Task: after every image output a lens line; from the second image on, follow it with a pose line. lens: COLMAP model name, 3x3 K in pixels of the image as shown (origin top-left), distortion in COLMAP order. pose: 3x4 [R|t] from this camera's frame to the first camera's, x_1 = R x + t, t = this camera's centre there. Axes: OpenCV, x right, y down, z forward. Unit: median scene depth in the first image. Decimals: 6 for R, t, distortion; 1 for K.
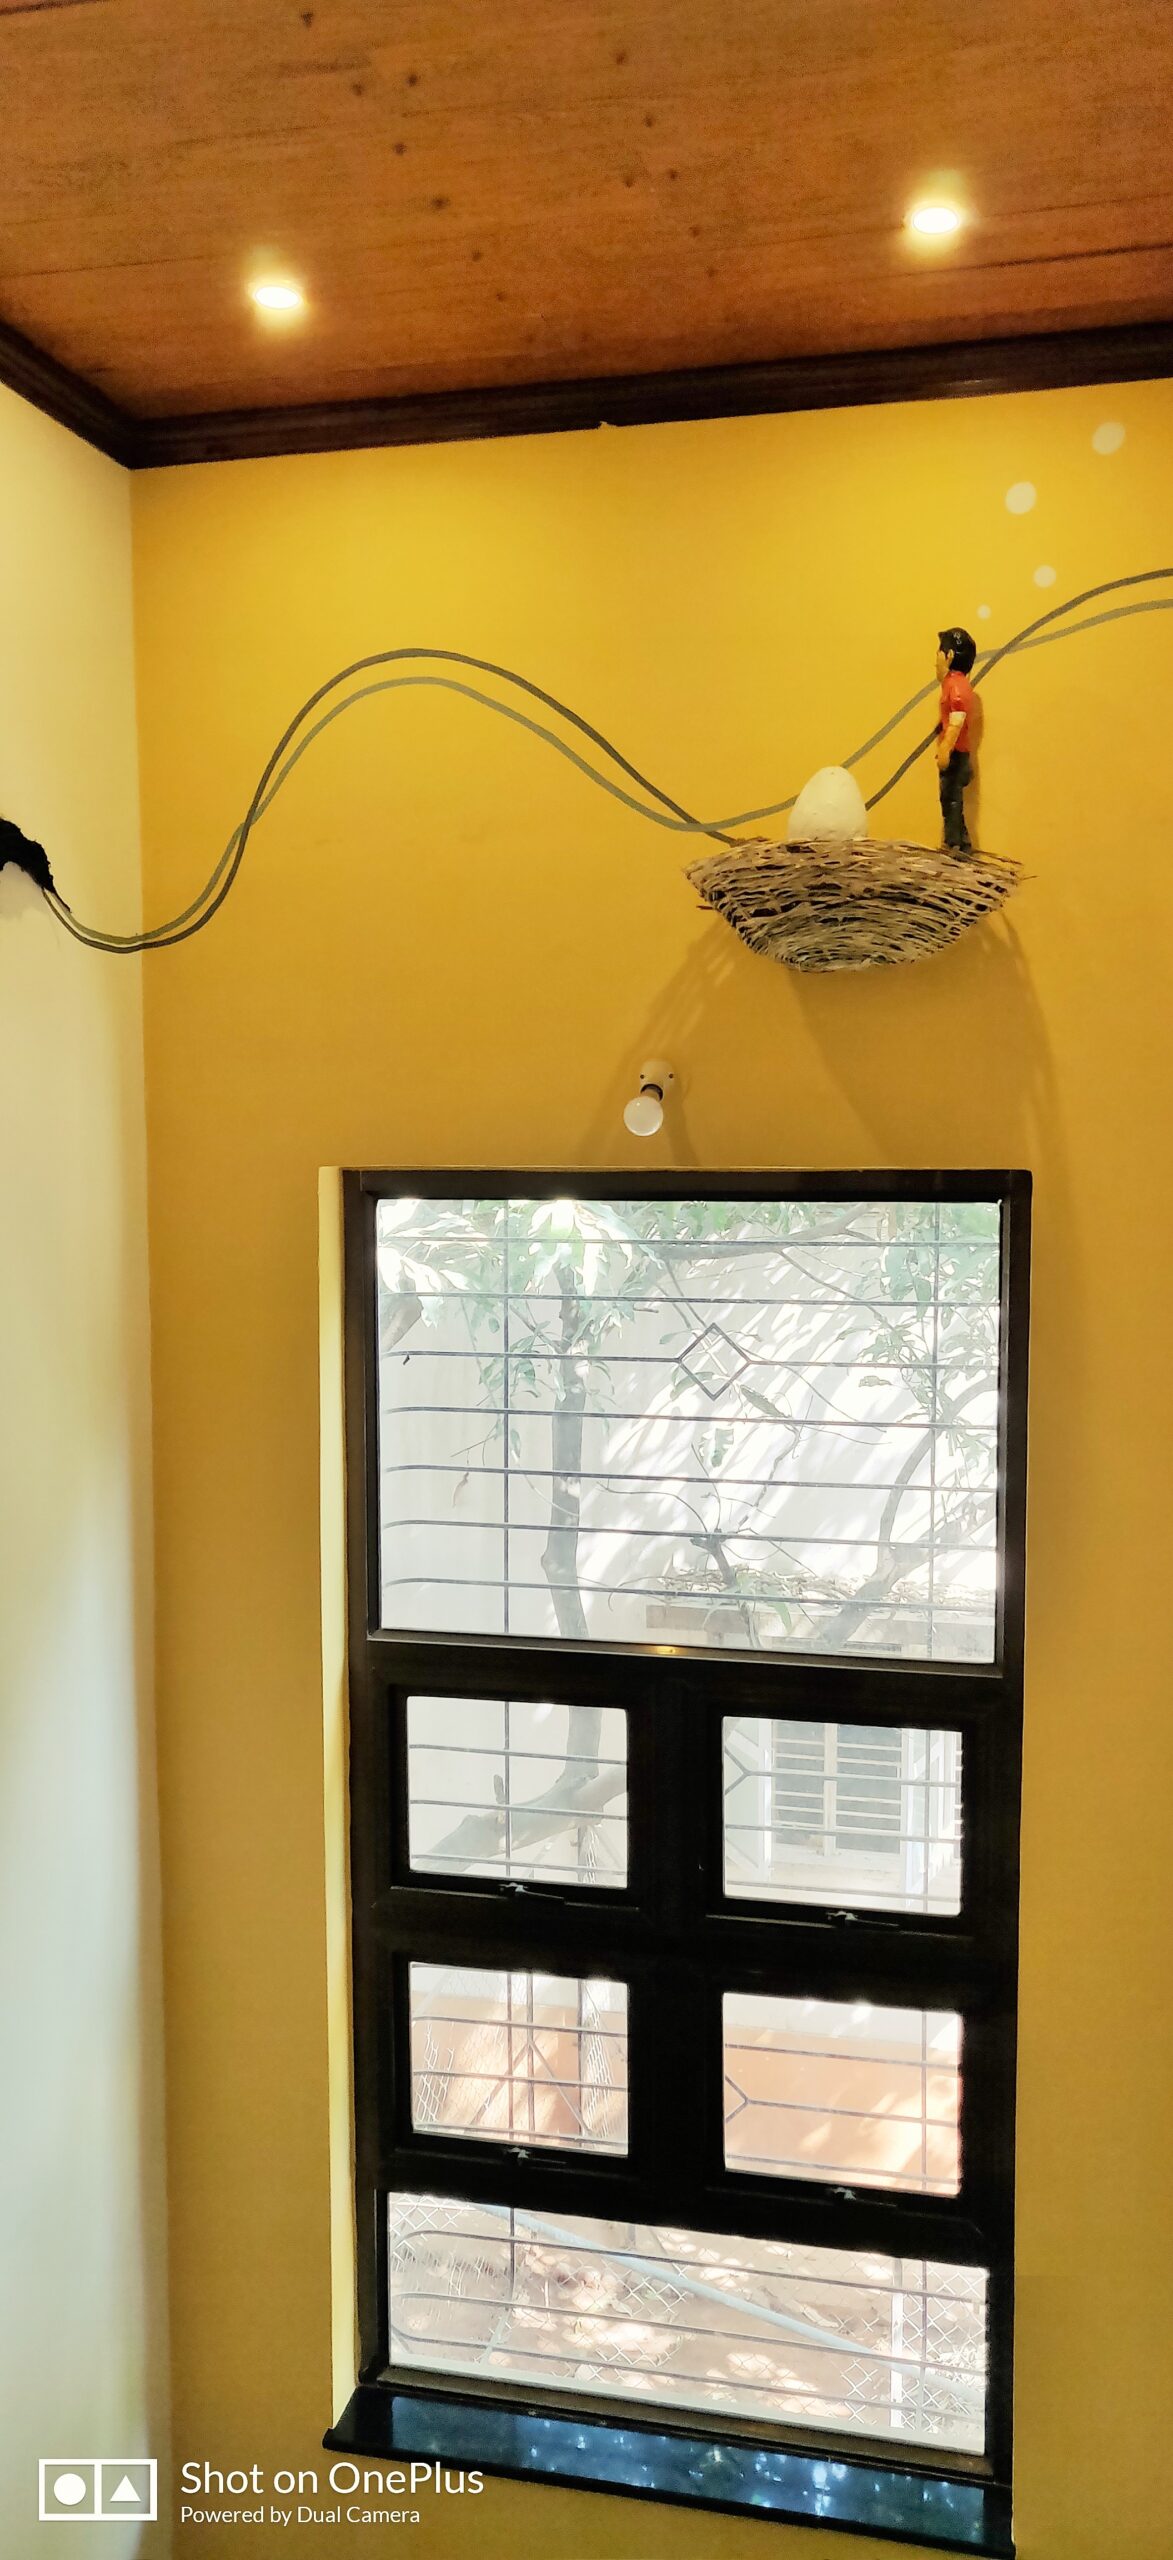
lens RADIAL K [[2015.1, 0, 587.5], [0, 2015.1, 1277.9], [0, 0, 1]] dist [-0.006497, 0.003859]
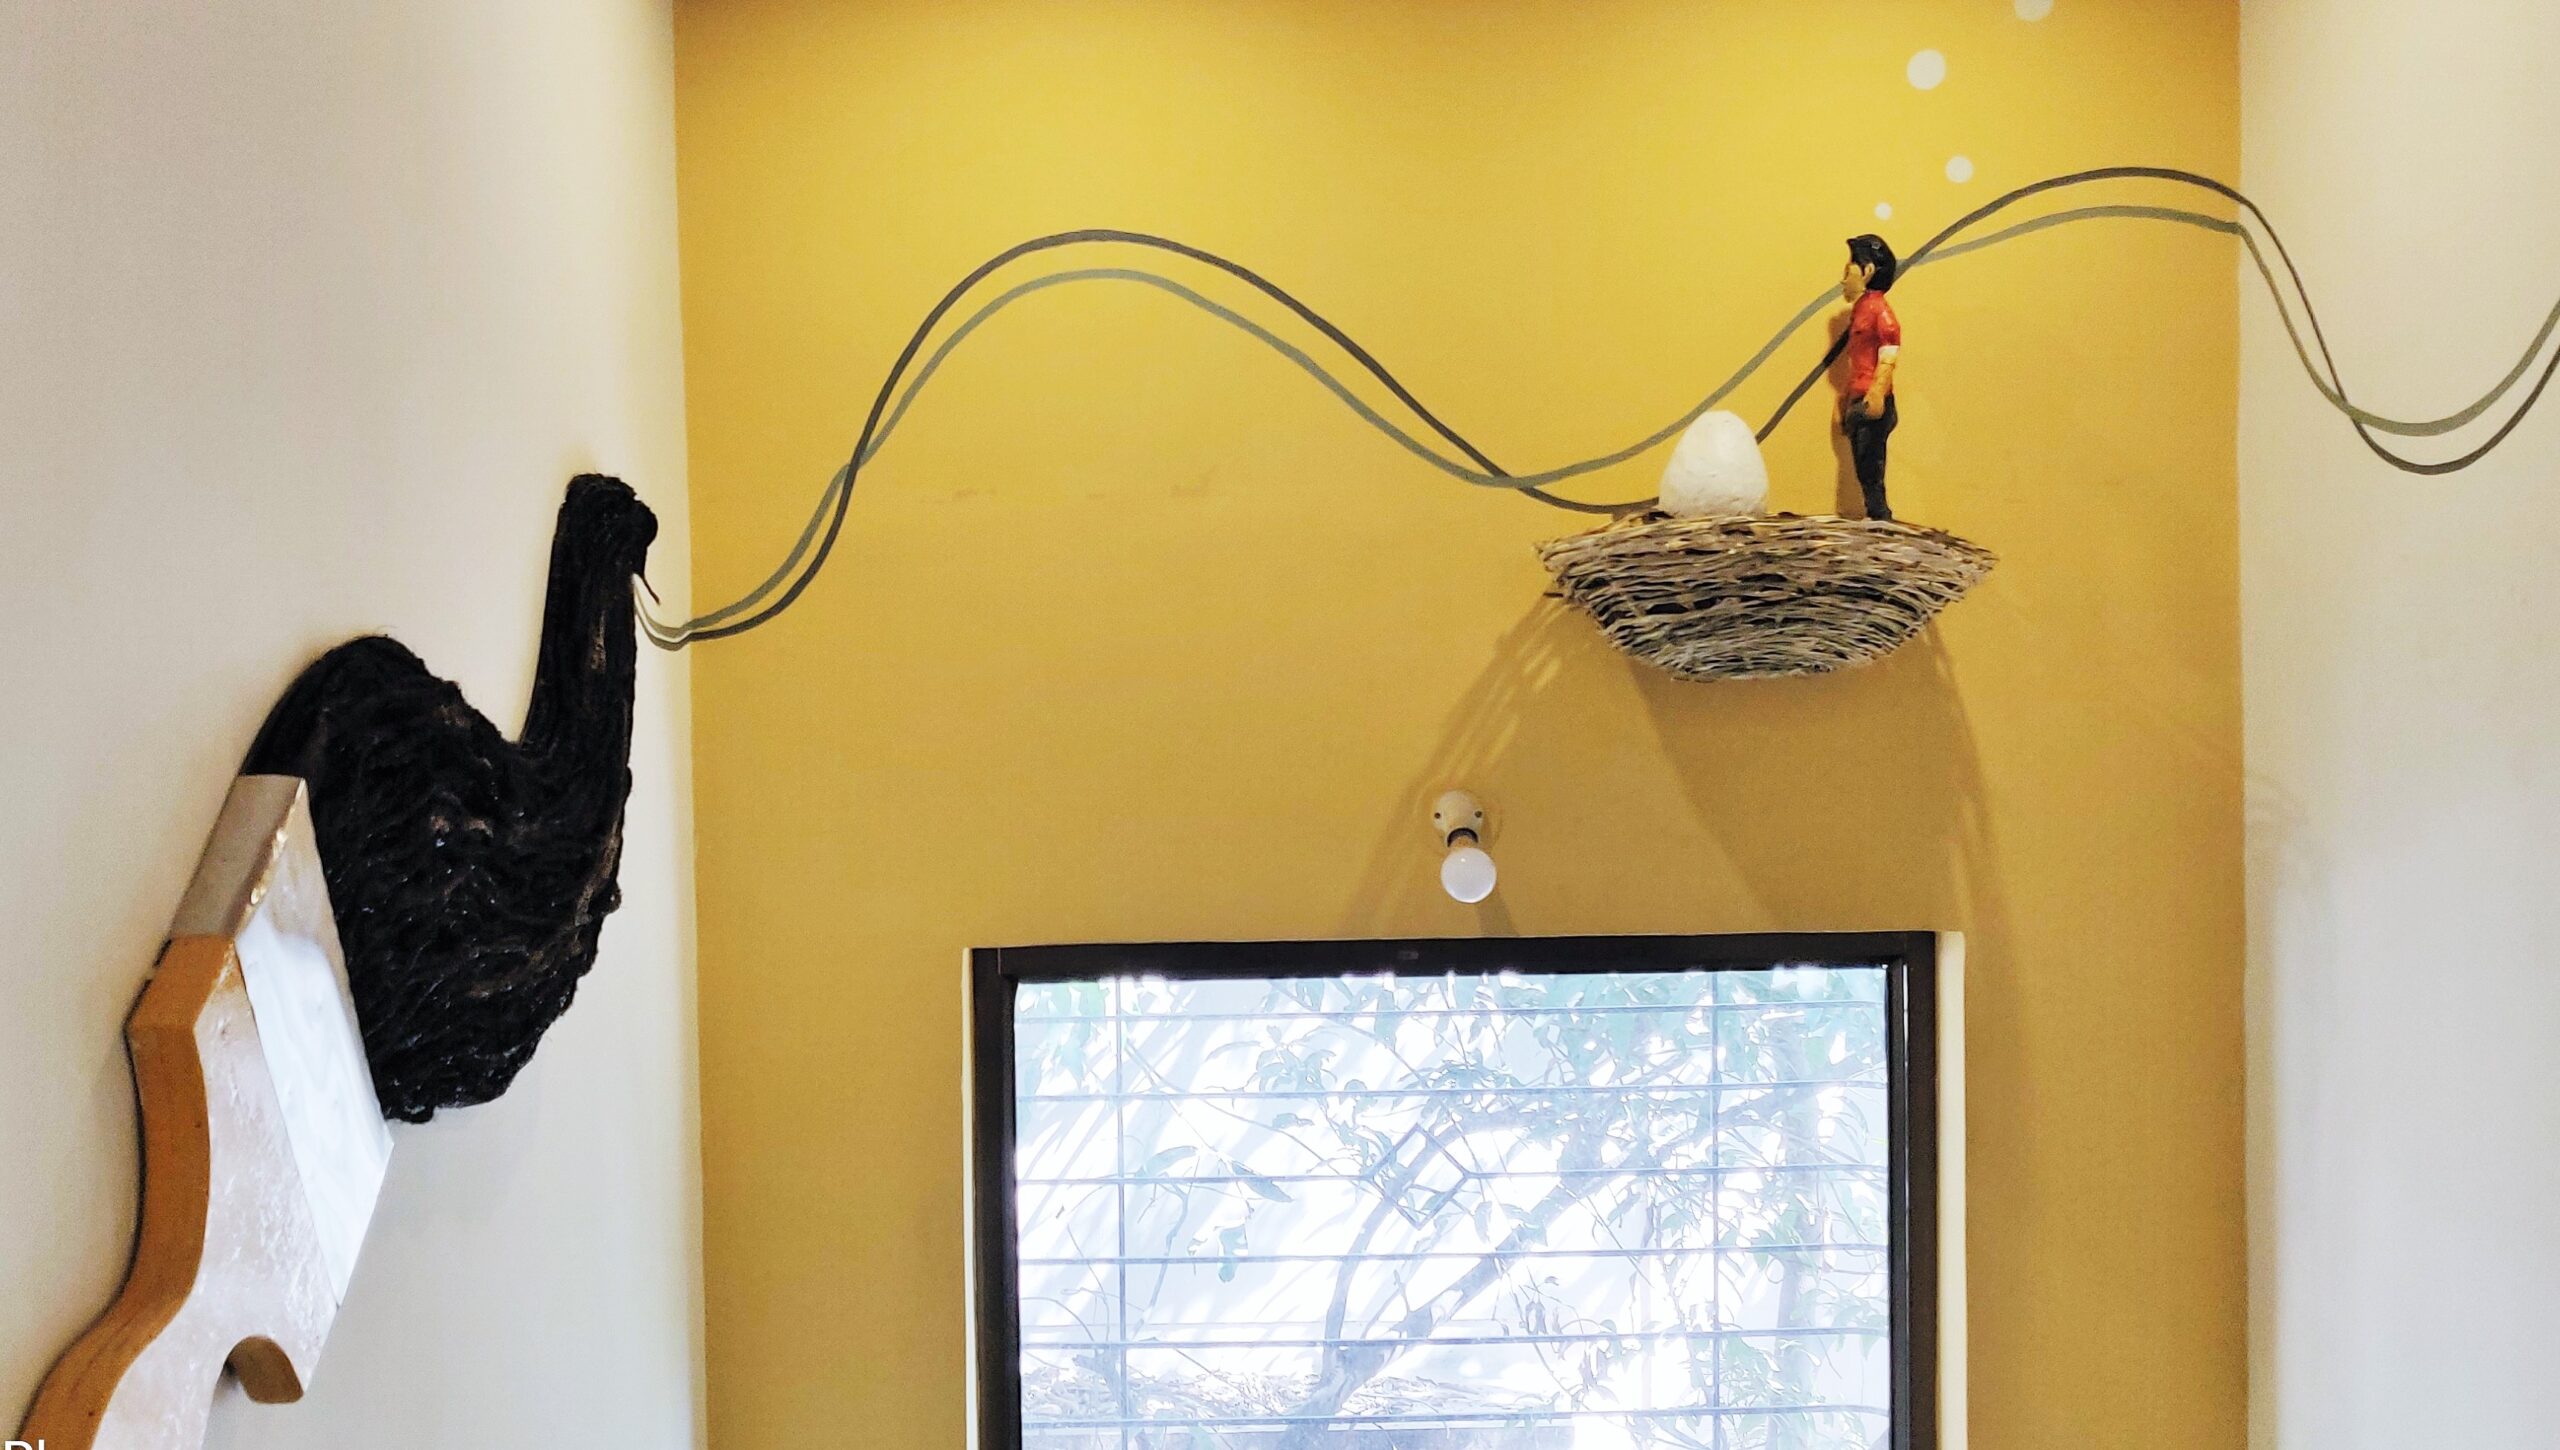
lens RADIAL K [[2654.6, 0, 1279.6], [0, 2654.6, 726.7], [0, 0, 1]] dist [0.020977, 0.000000]
pose [[0.971541, -0.018087, 0.236181, -0.279427], [0.035868, 0.996816, -0.071207, -0.072158], [-0.234142, 0.077652, 0.969096, 0.085349]]
